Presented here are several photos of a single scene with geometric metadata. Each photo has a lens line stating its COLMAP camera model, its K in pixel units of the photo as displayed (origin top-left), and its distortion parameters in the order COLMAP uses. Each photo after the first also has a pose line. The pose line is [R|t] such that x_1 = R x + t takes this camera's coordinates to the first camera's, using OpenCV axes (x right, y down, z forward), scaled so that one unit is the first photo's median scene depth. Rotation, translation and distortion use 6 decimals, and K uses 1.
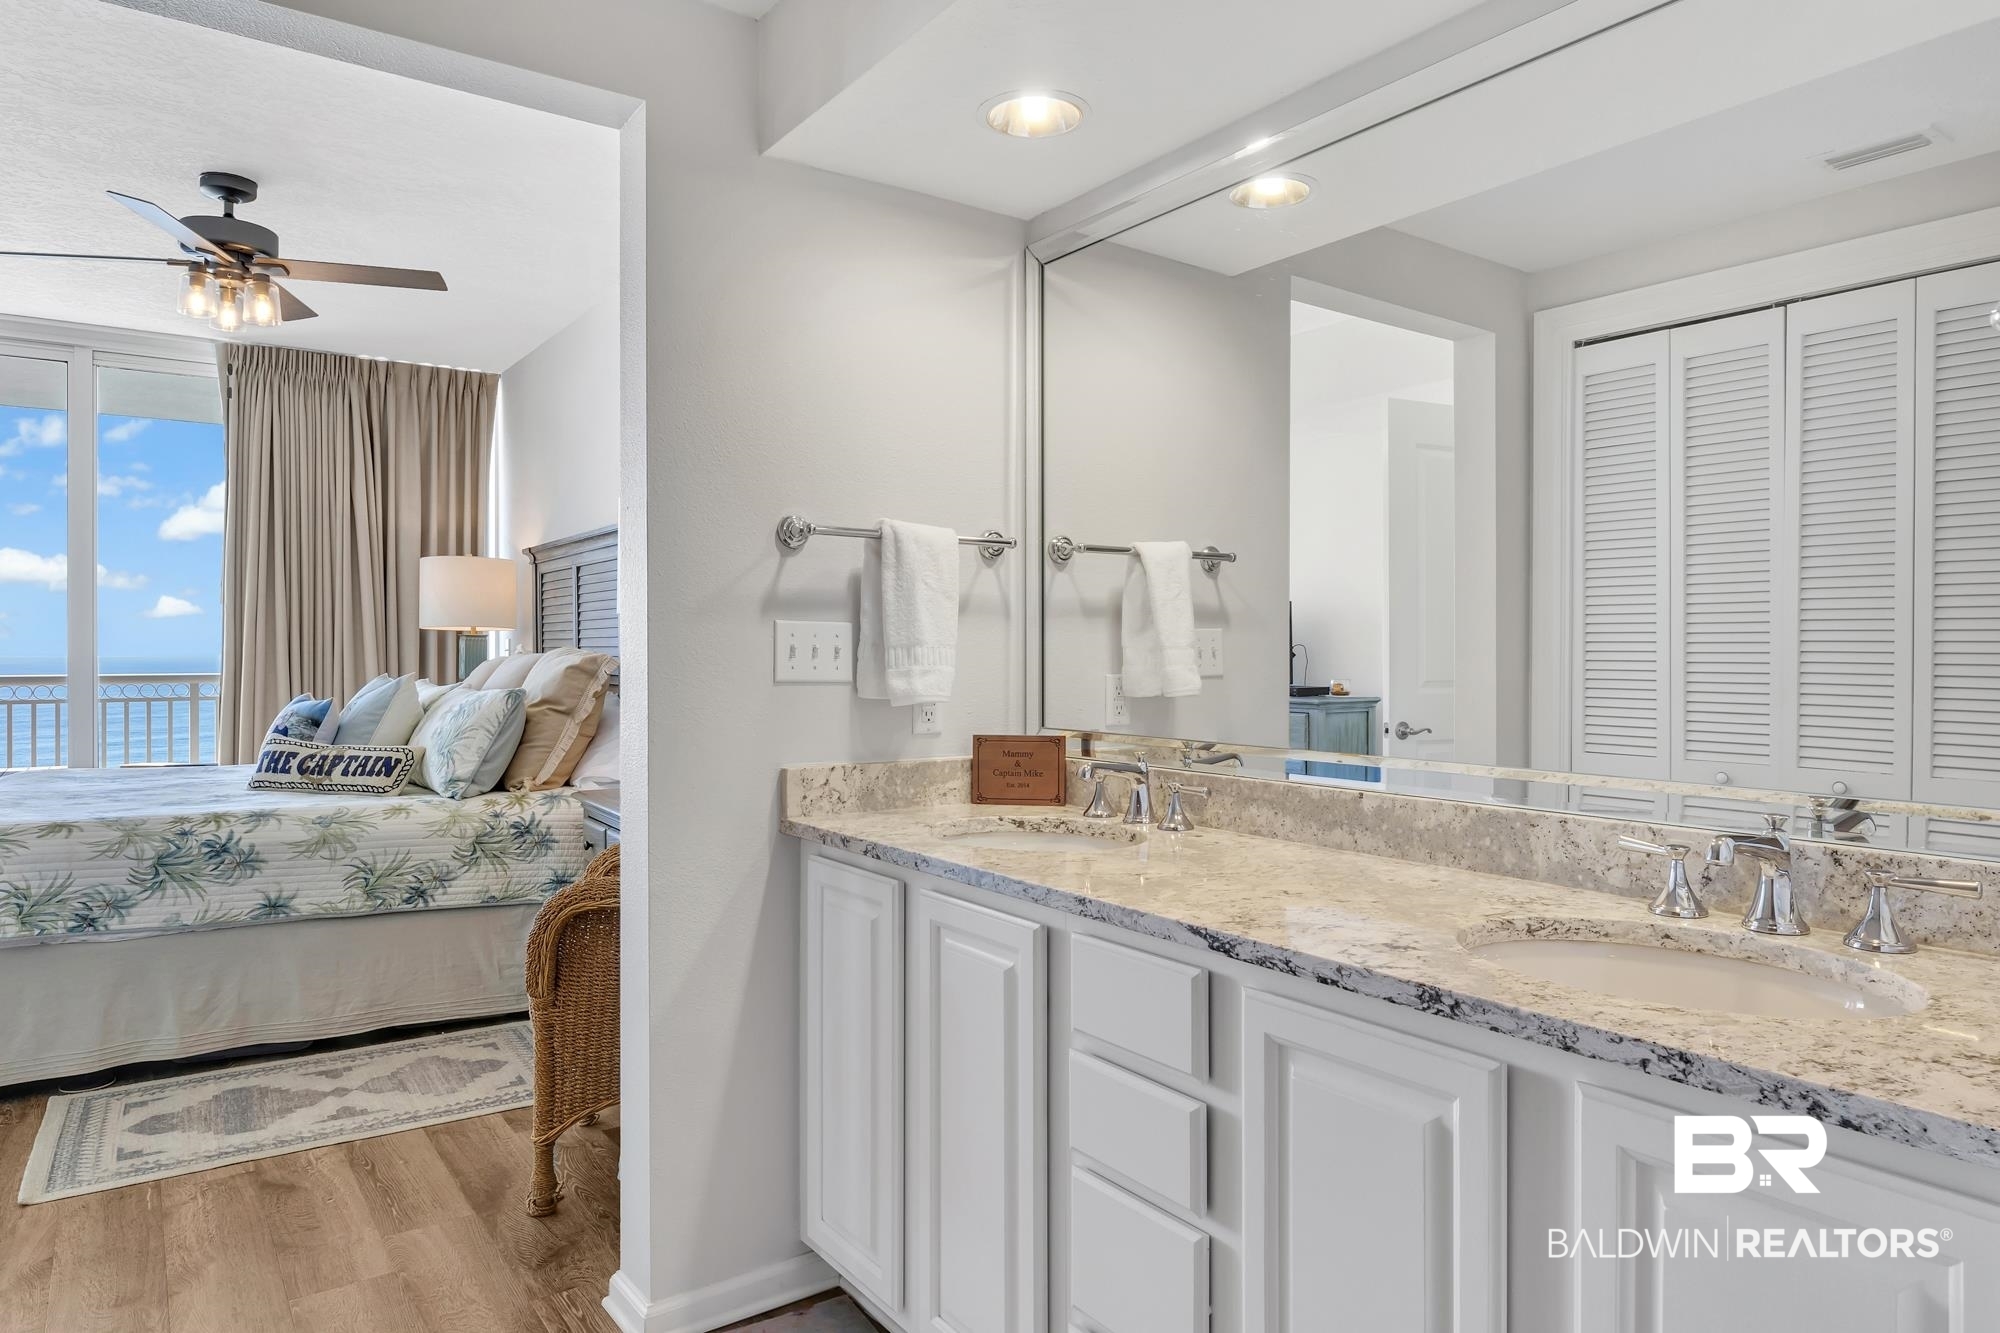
lens RADIAL K [[1207.0, 0, 993.1], [0, 1207.0, 649.8], [0, 0, 1]] dist [-0.001084, -0.000087]
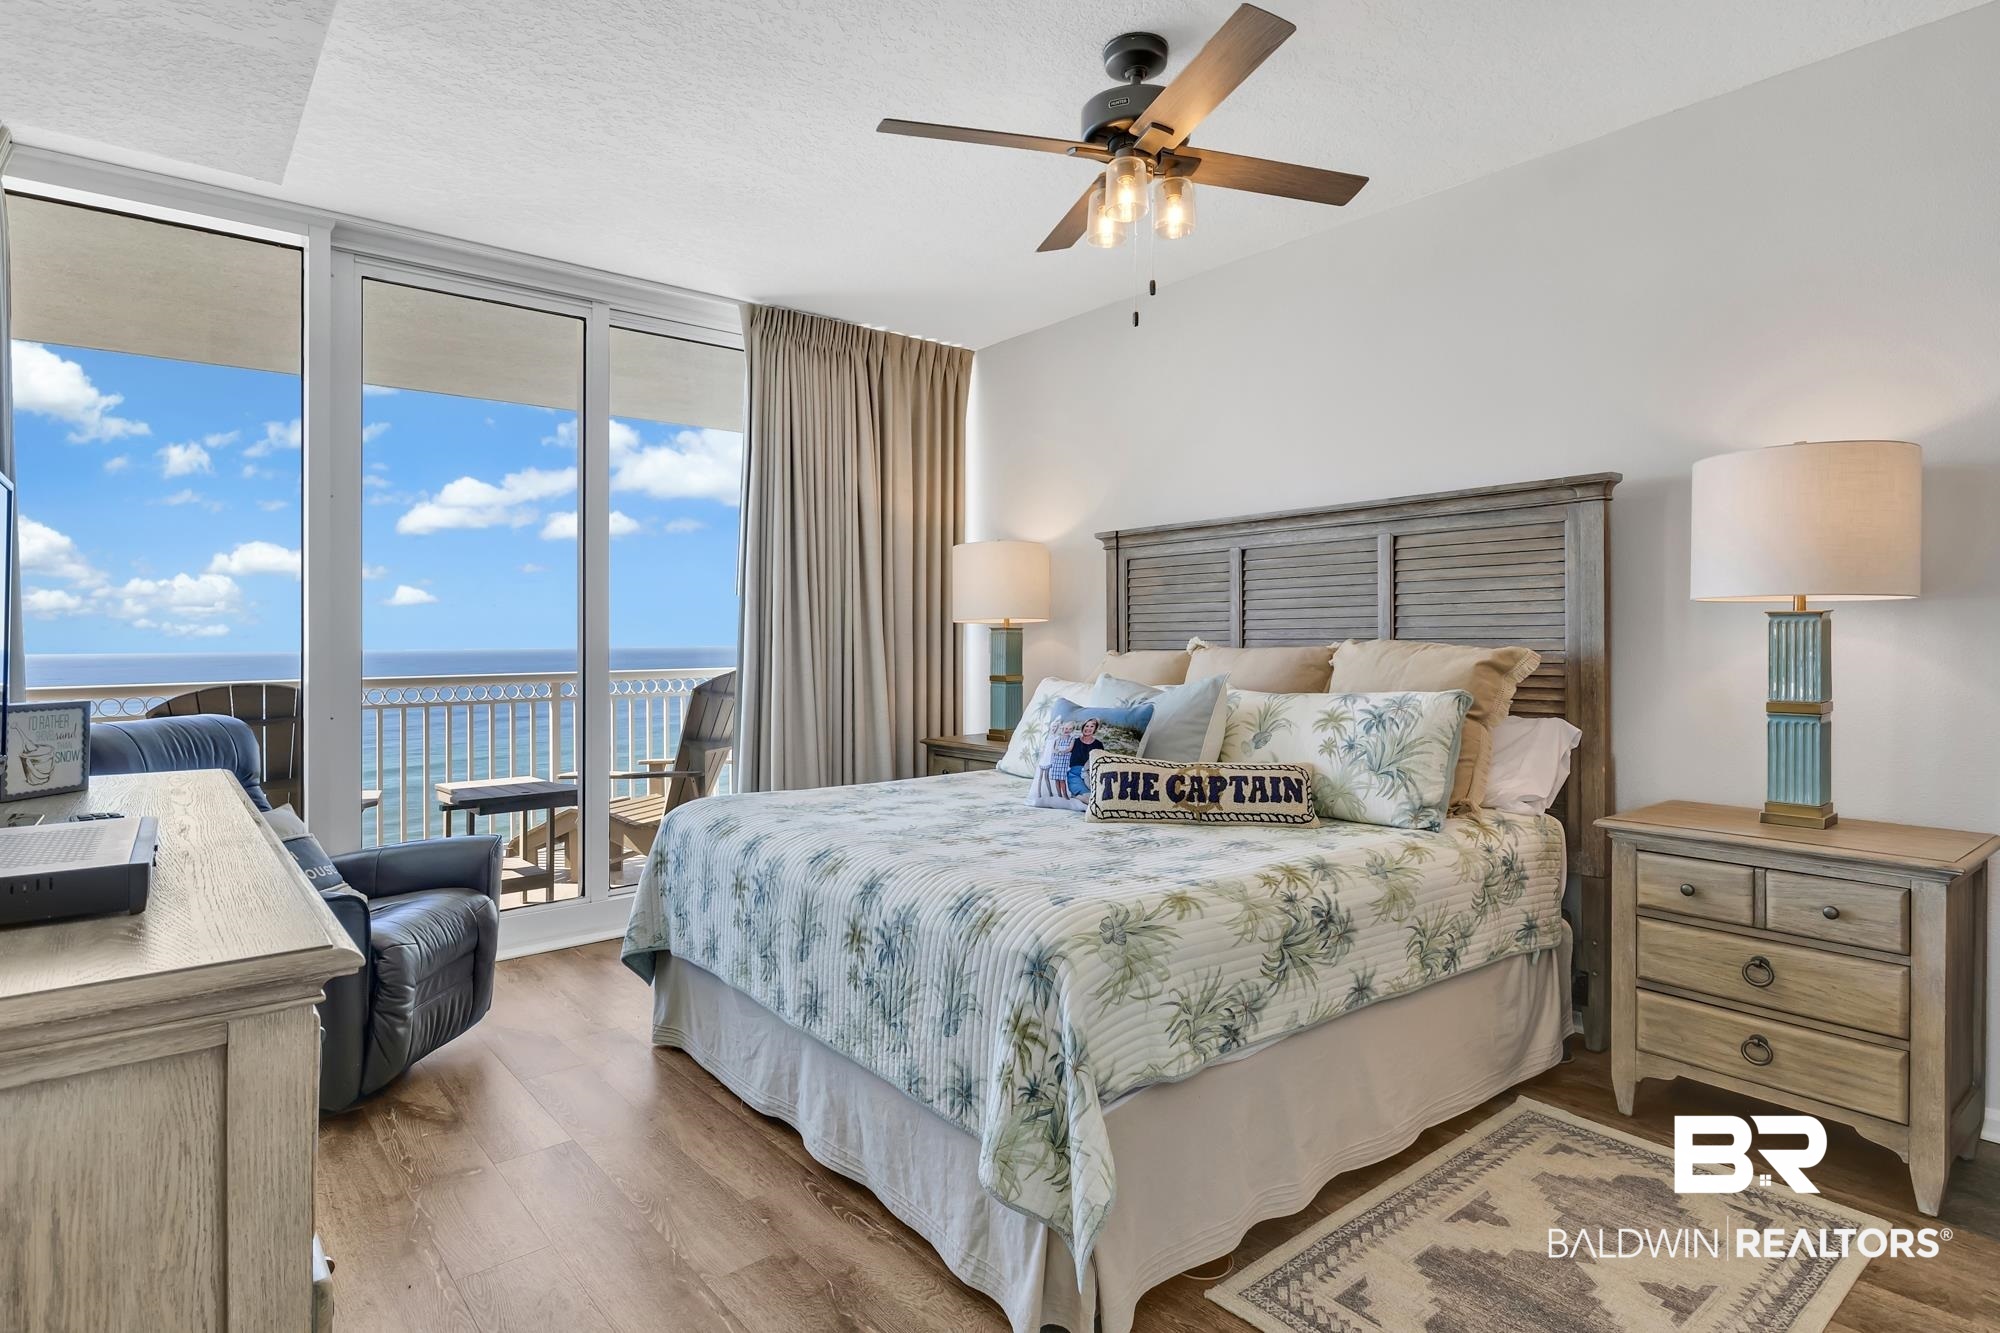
lens RADIAL K [[1018.7, 0, 1000.5], [0, 1018.7, 640.6], [0, 0, 1]] dist [-0.005949, -0.000619]
pose [[0.996149, -0.009500, 0.087161, -0.744977], [0.009529, 0.999955, 0.000088, -0.004505], [-0.087158, 0.000743, 0.996194, 0.335683]]
